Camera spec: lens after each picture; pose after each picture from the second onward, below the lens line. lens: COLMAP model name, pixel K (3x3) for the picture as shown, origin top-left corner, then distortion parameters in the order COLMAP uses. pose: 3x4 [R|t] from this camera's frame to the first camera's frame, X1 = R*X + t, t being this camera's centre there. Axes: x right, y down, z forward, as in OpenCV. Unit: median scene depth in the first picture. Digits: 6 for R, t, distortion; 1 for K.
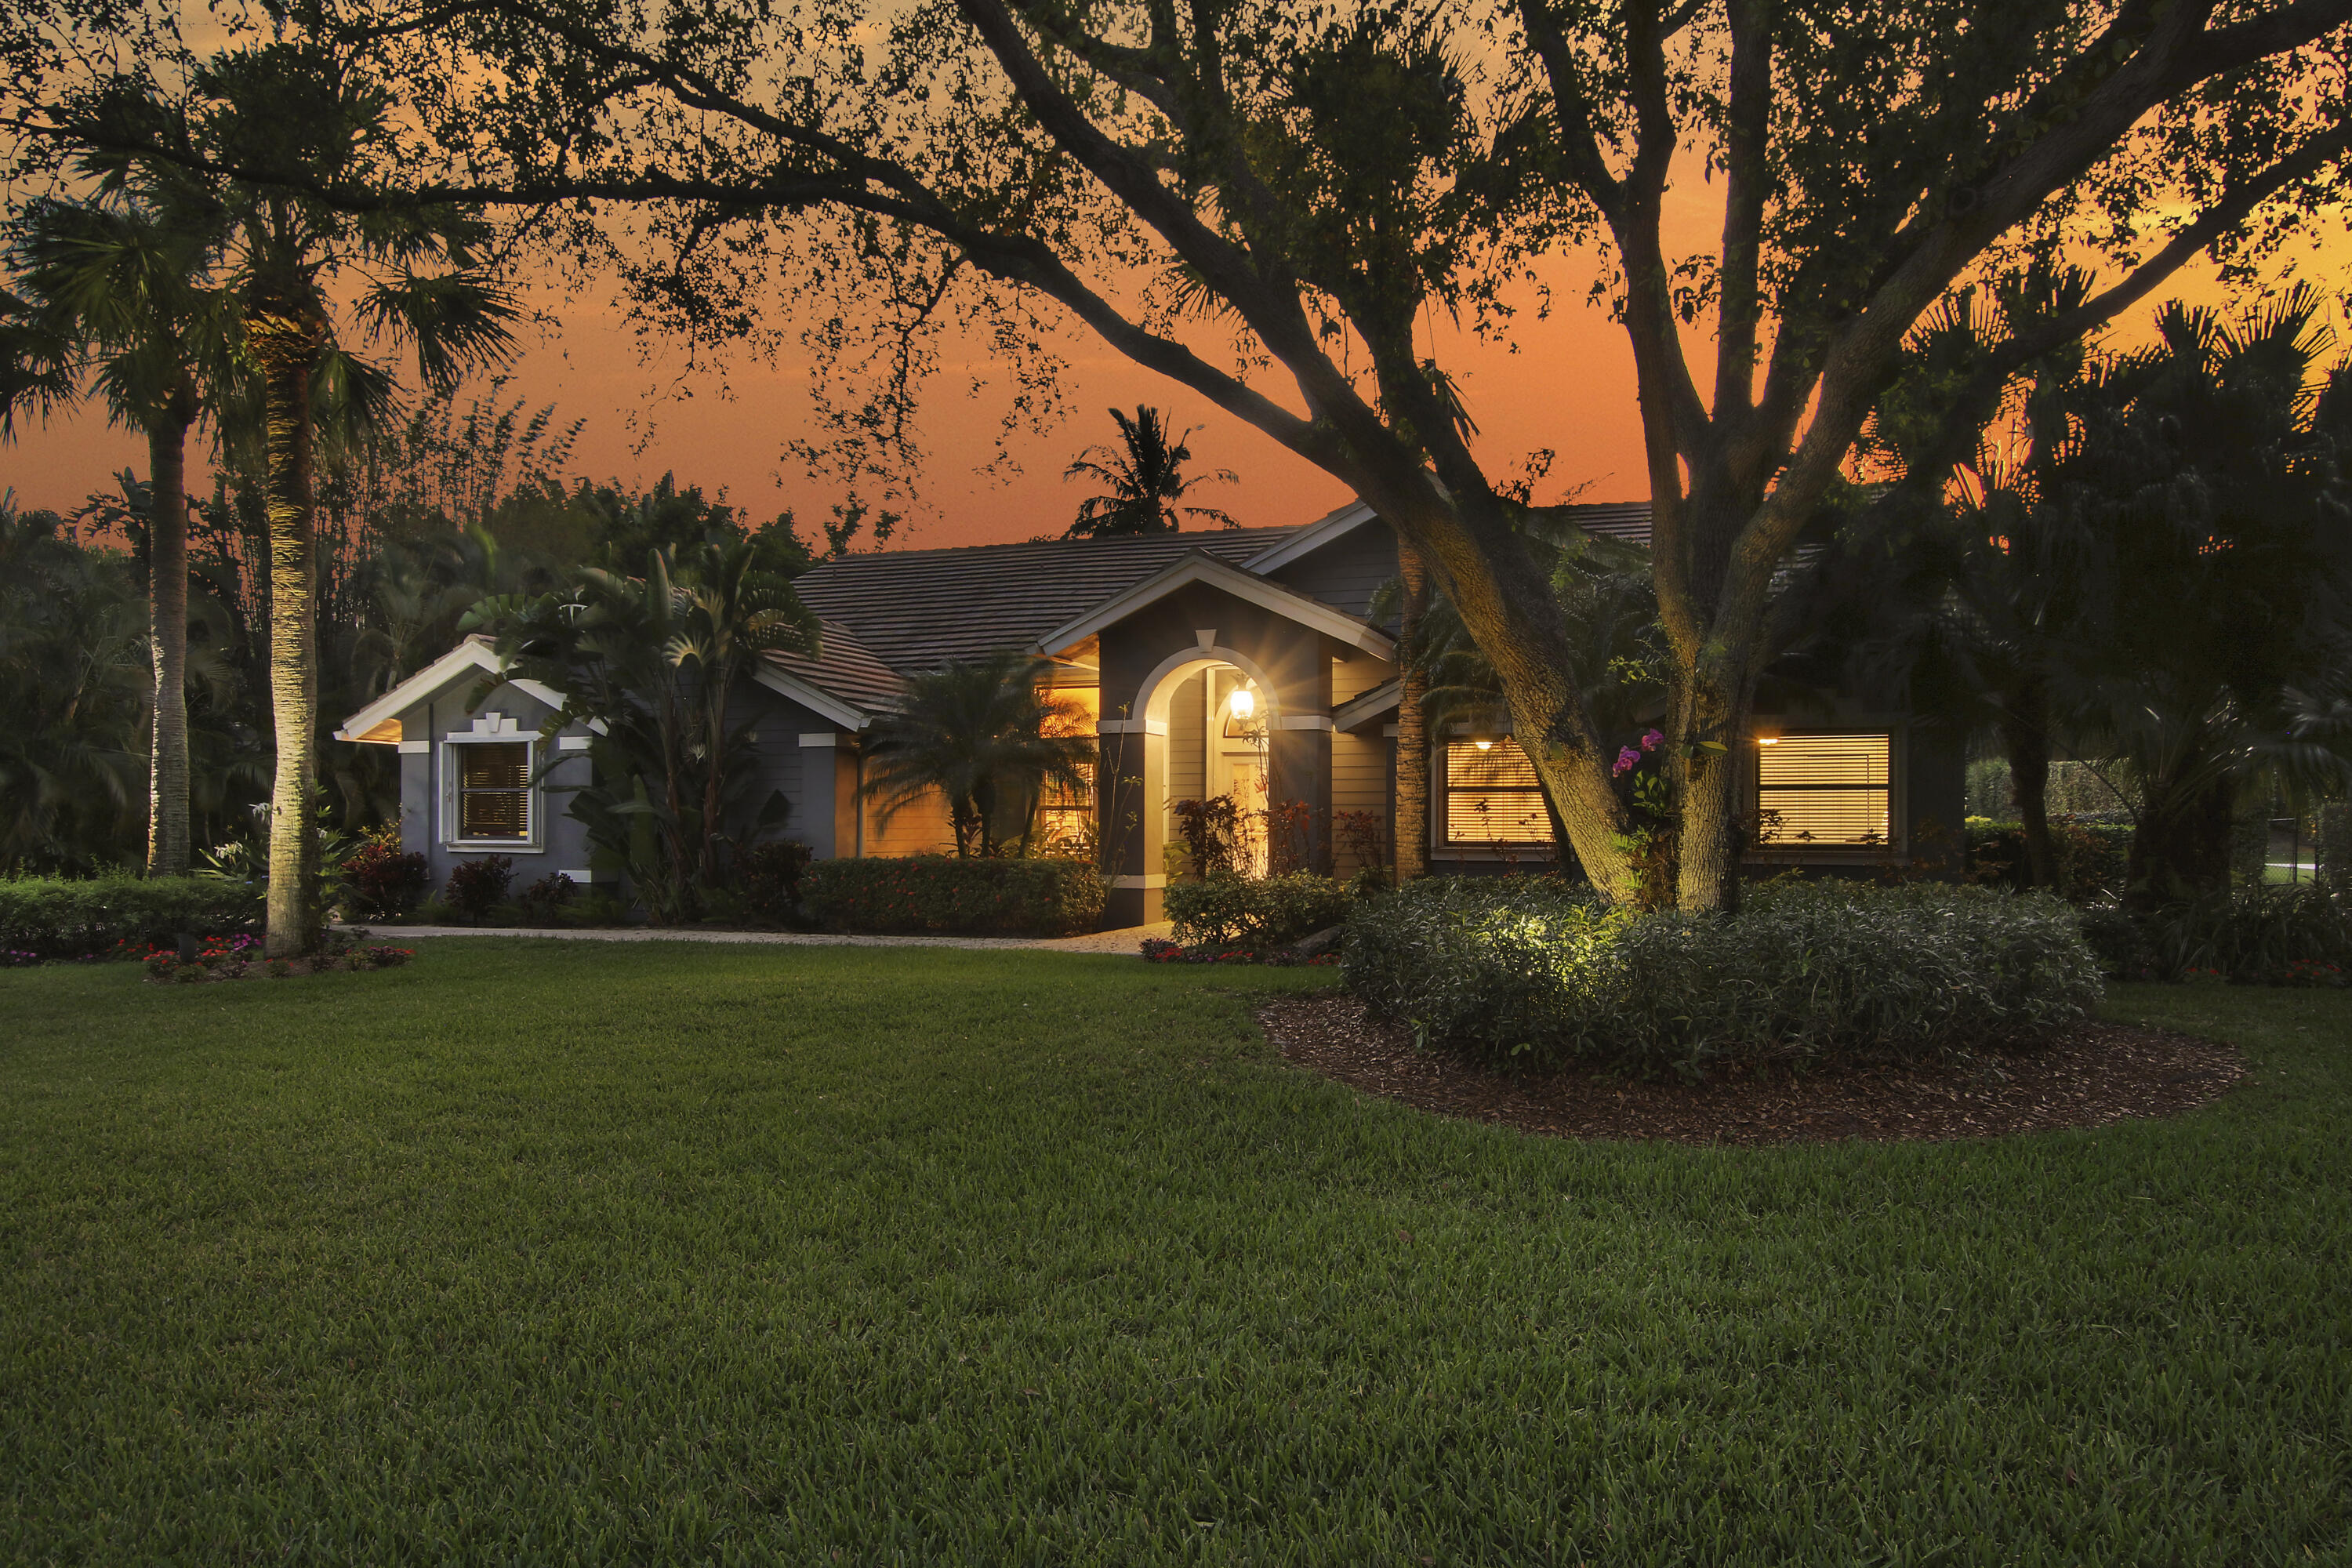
lens RADIAL K [[1266.2, 0, 1250.9], [0, 1266.2, 788.4], [0, 0, 1]] dist [-0.002746, -0.000619]
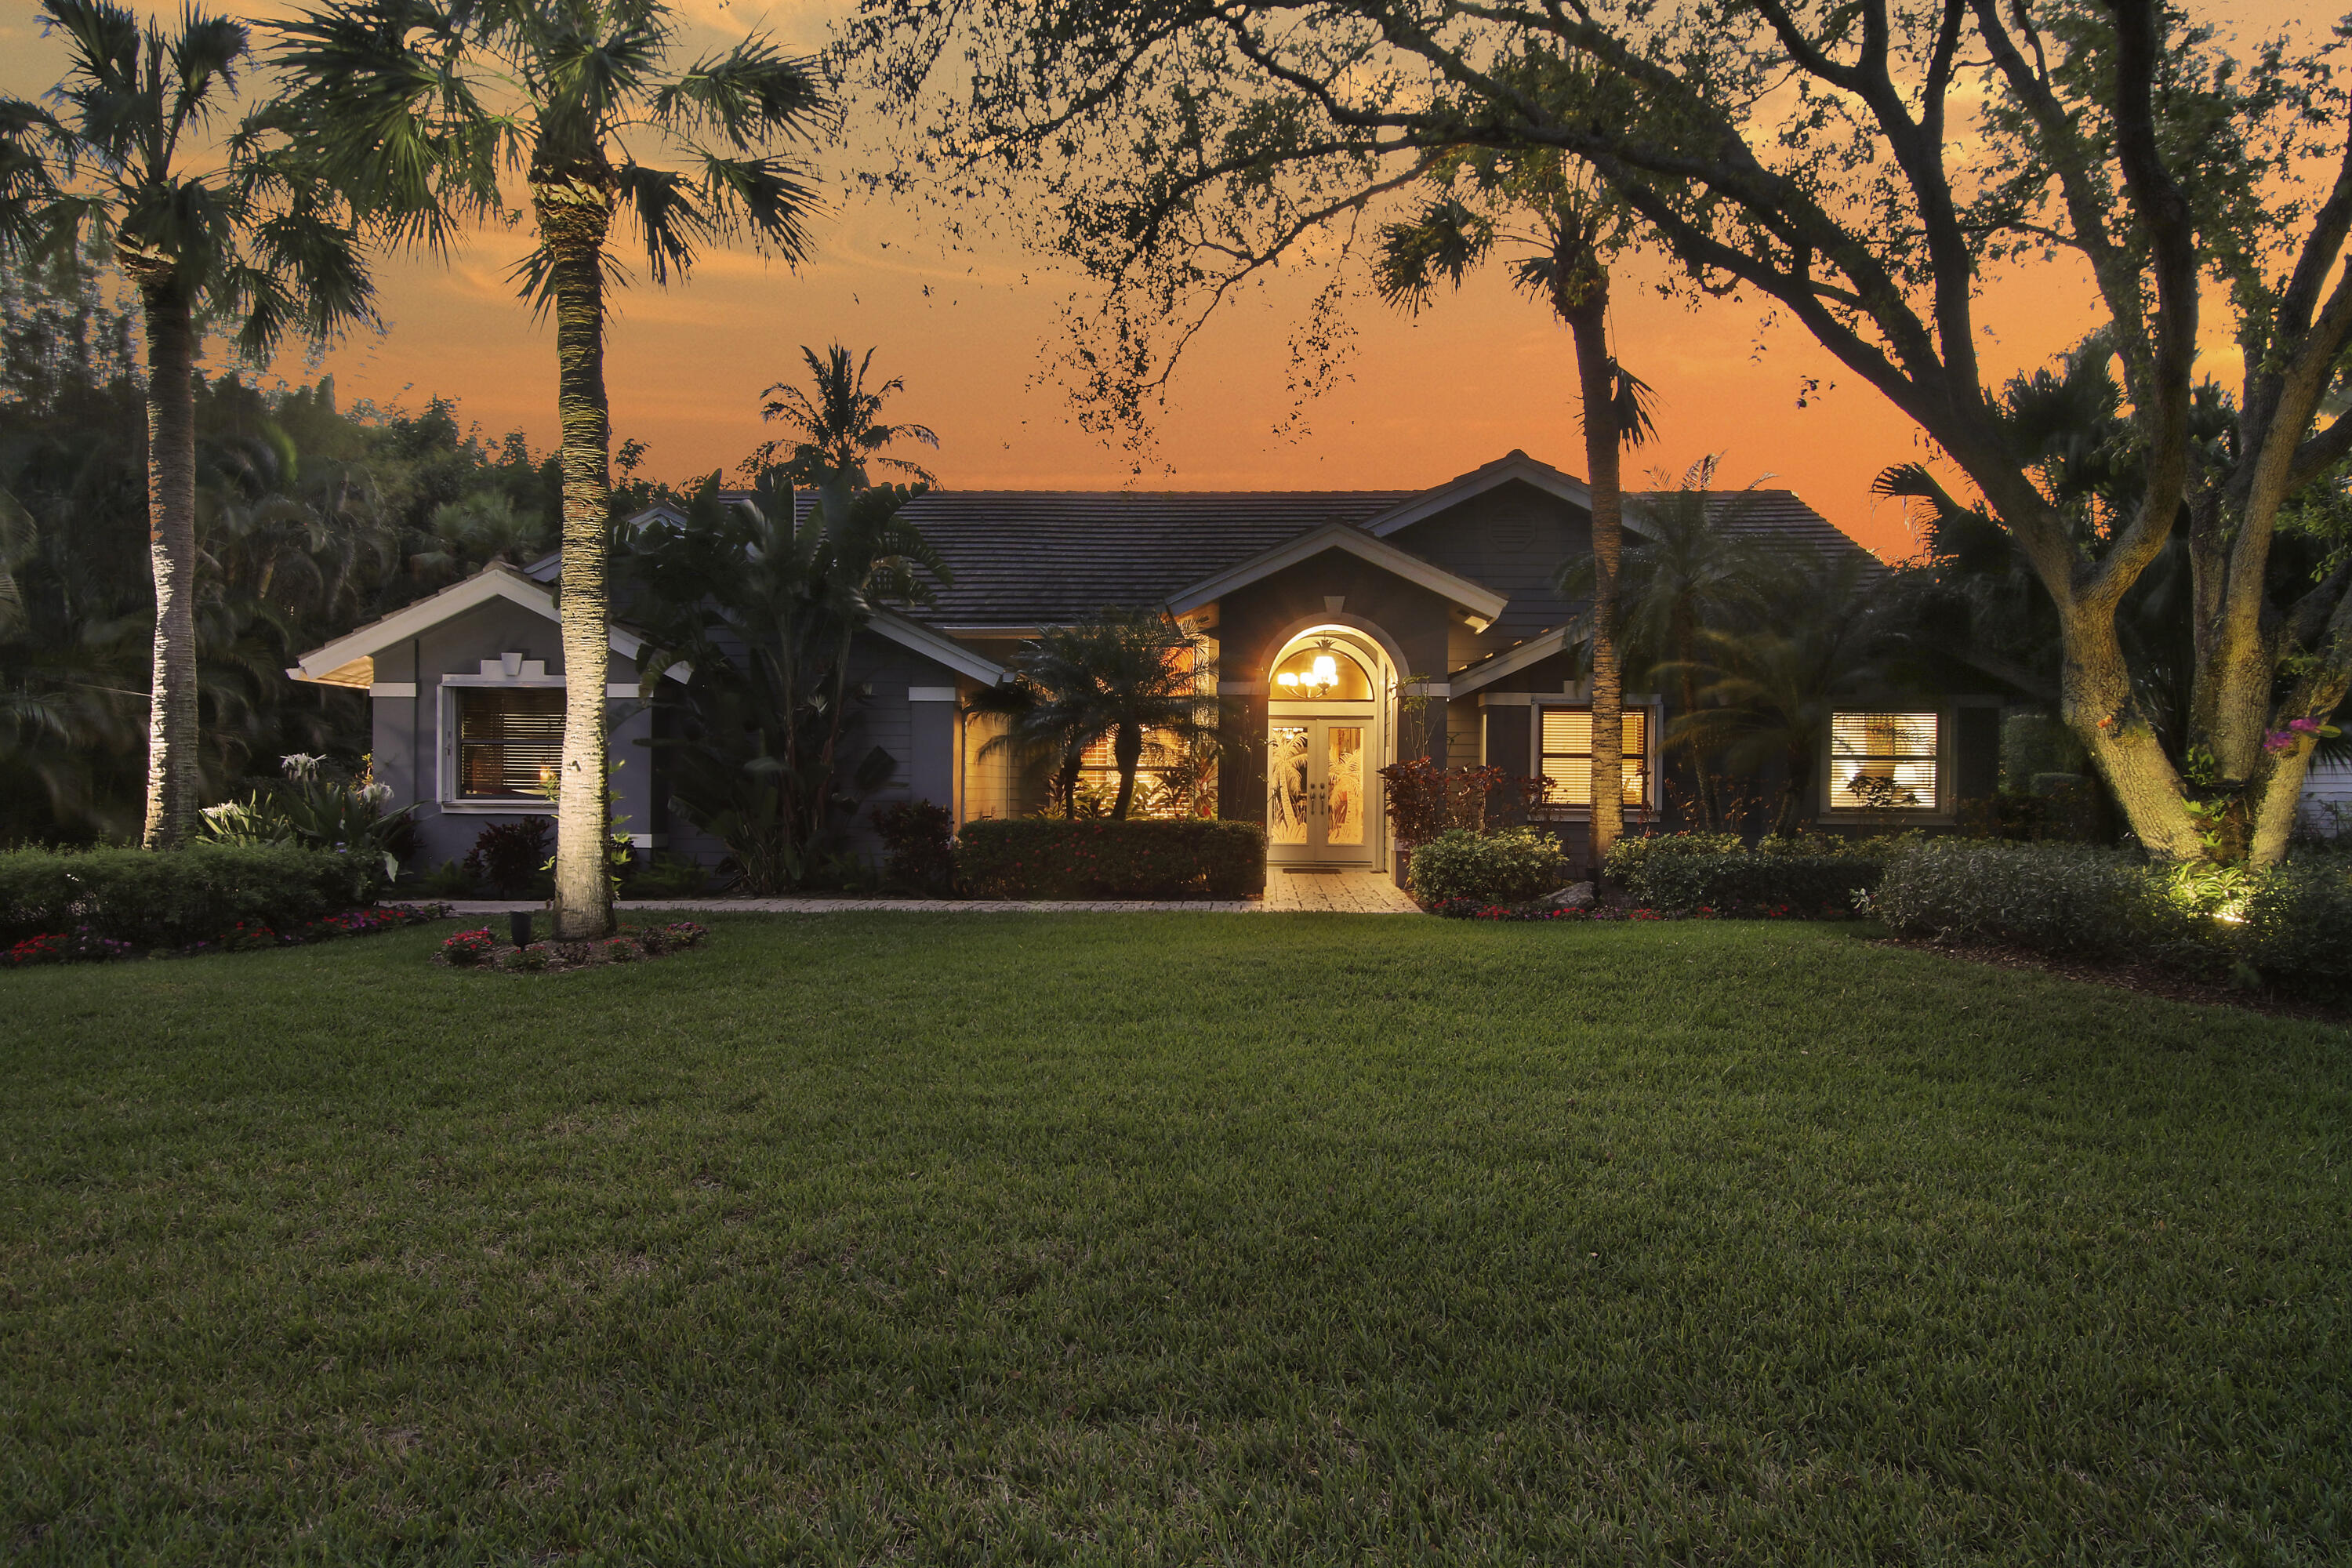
lens RADIAL K [[1251.6, 0, 1153.2], [0, 1251.6, 748.9], [0, 0, 1]] dist [-0.010631, -0.000175]
pose [[0.964226, 0.012997, 0.264763, -0.436955], [-0.013294, 0.999911, -0.000671, 0.000641], [-0.264748, -0.002873, 0.964313, 0.064604]]
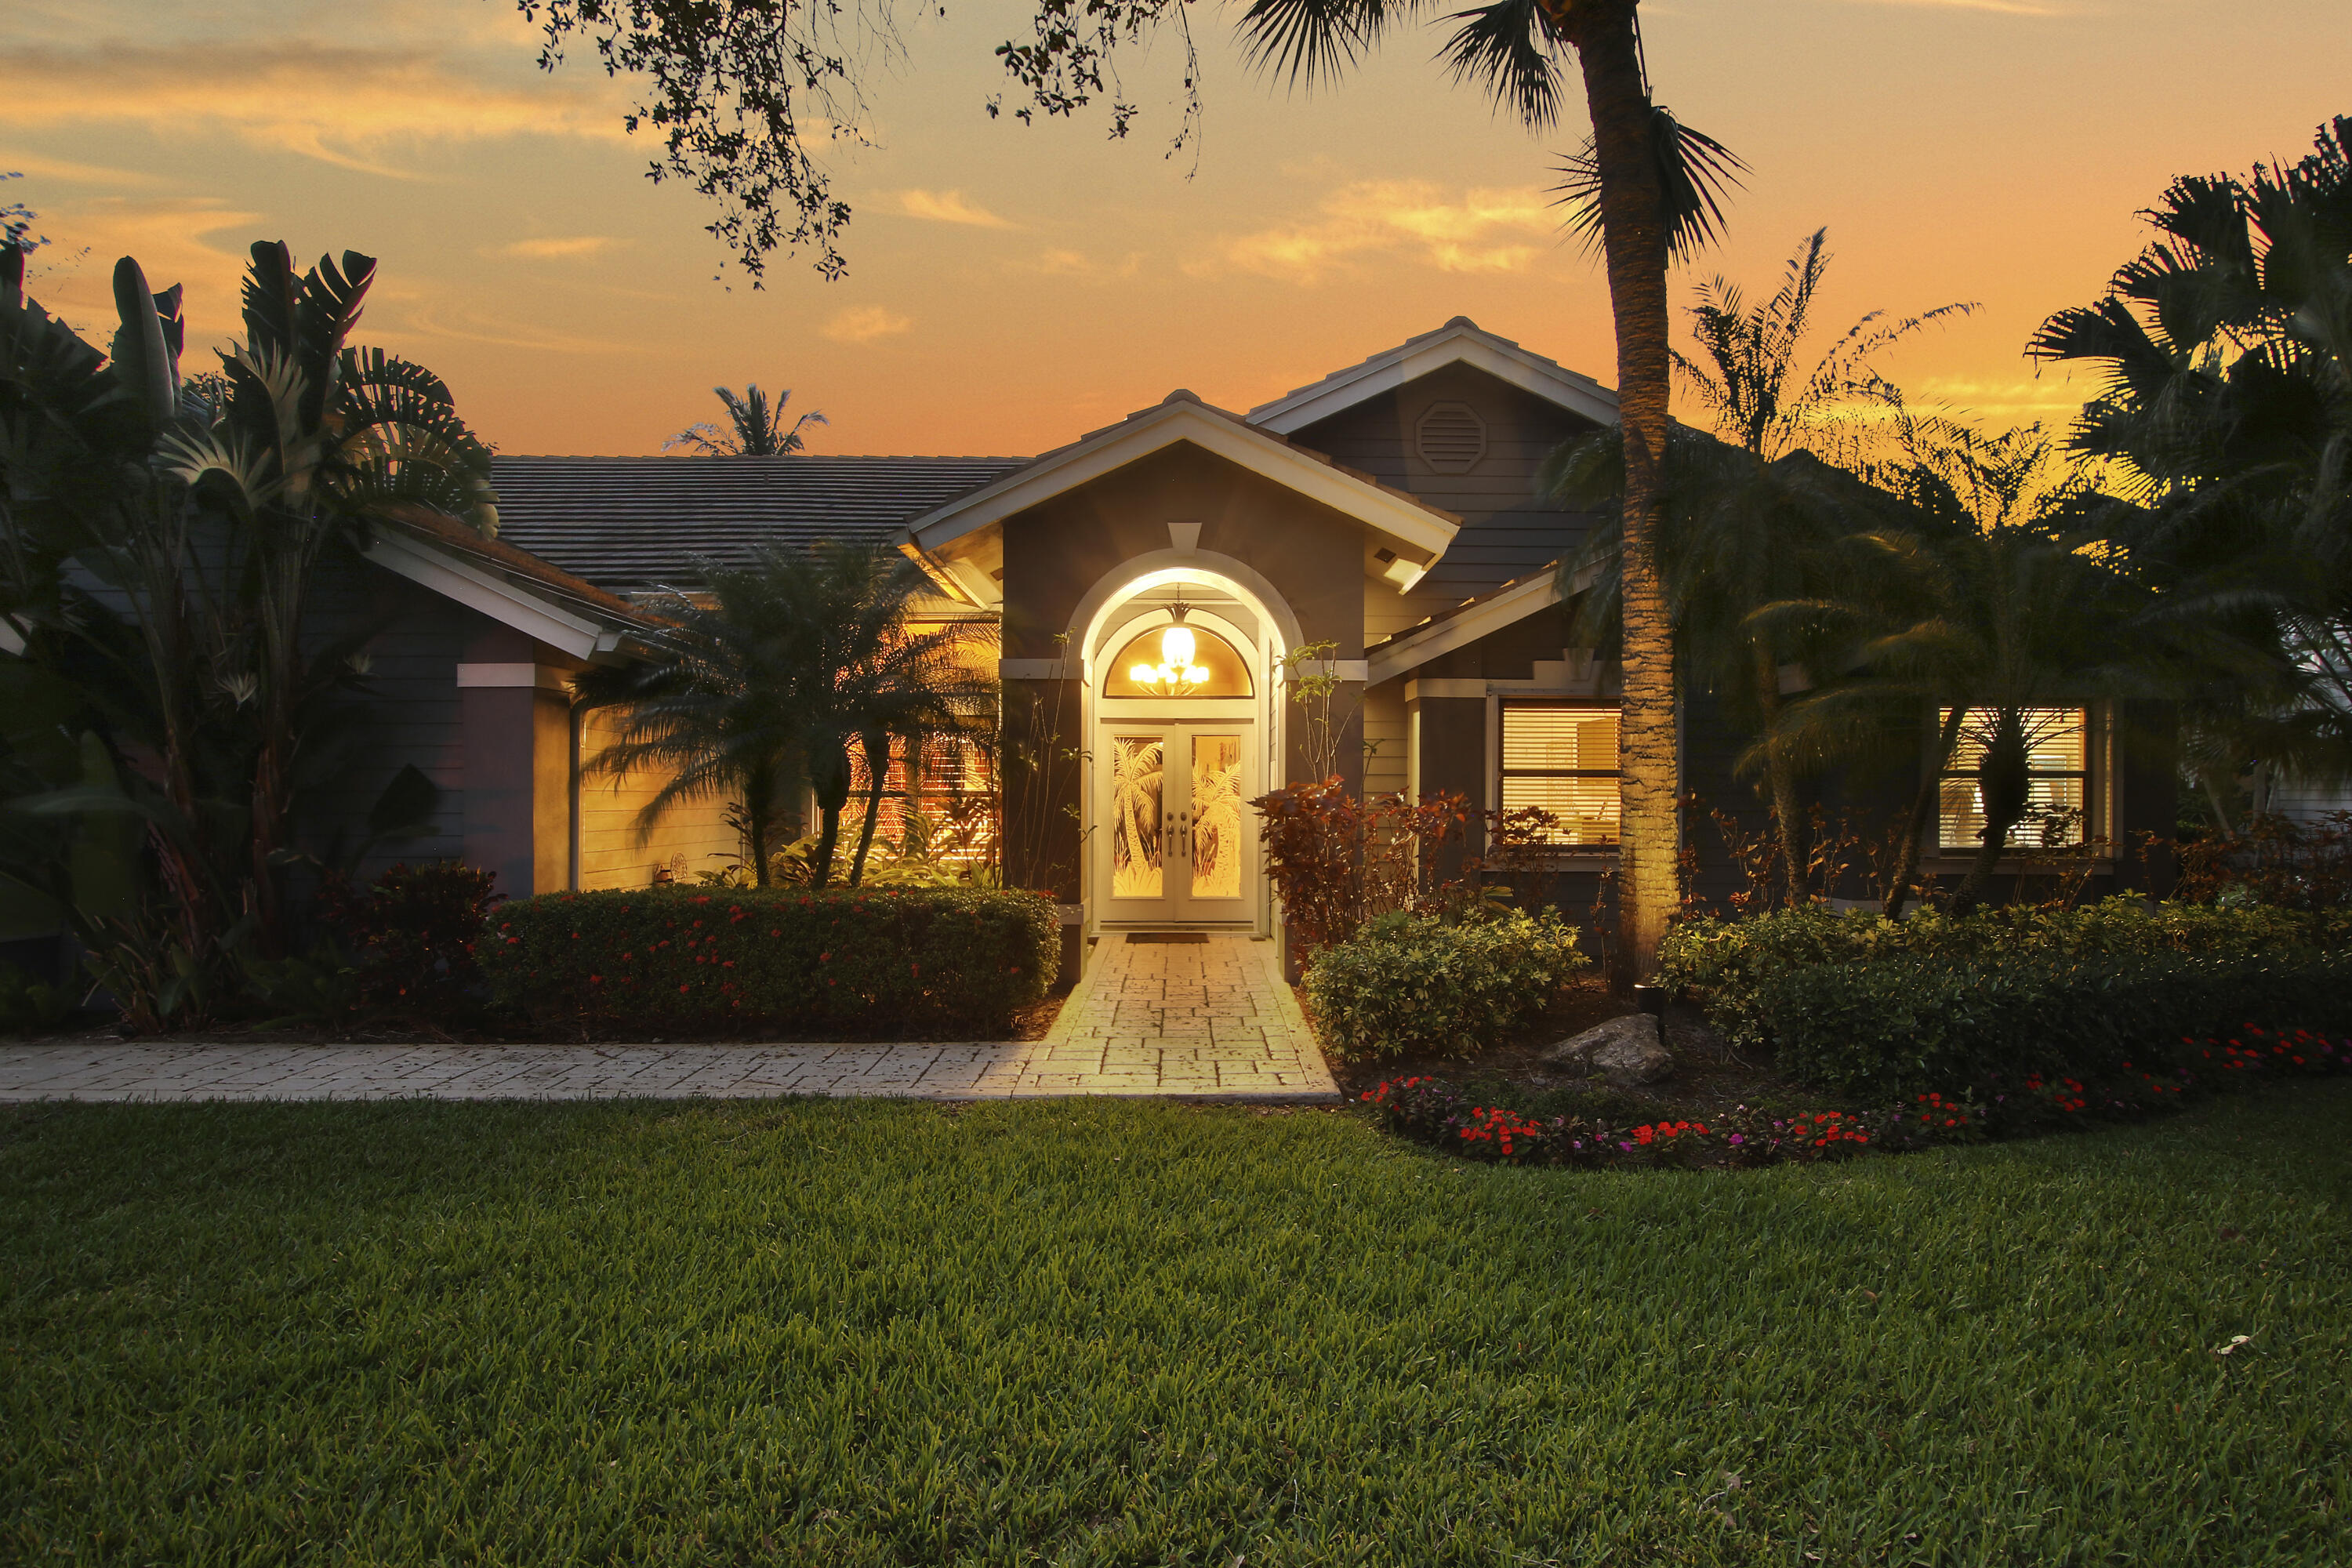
lens RADIAL K [[1045.7, 0, 1126.6], [0, 1045.7, 785.5], [0, 0, 1]] dist [-0.017332, -0.000233]
pose [[0.953453, 0.002554, 0.301531, -0.221257], [-0.007406, 0.999861, 0.014948, 0.000729], [-0.301451, -0.016485, 0.953339, 0.494960]]
